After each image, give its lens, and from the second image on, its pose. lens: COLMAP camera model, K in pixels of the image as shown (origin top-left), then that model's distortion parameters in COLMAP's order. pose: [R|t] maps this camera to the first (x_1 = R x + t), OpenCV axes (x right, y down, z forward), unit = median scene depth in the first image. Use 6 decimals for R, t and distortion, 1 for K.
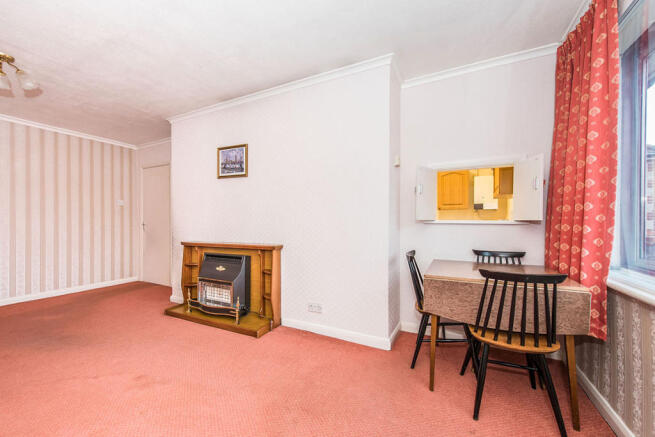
lens RADIAL K [[258.8, 0, 328.1], [0, 258.8, 222.9], [0, 0, 1]] dist [0.001392, -0.003067]
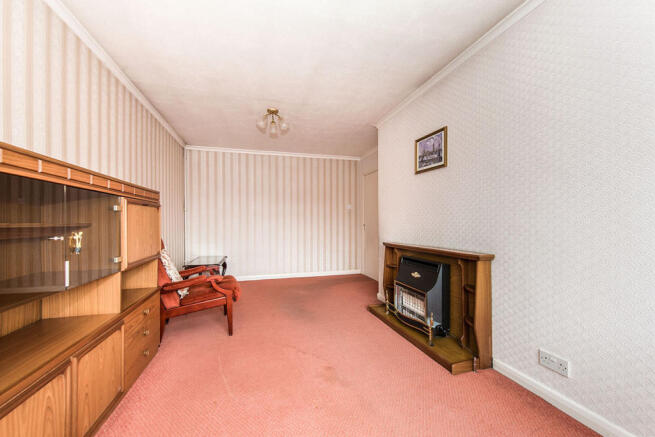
lens RADIAL K [[258.8, 0, 328.1], [0, 258.8, 222.9], [0, 0, 1]] dist [0.001392, -0.003067]
pose [[0.667667, -0.002563, -0.744456, 0.044021], [0.001877, 0.999997, -0.001759, -0.001292], [0.744458, -0.000222, 0.667669, 0.181993]]
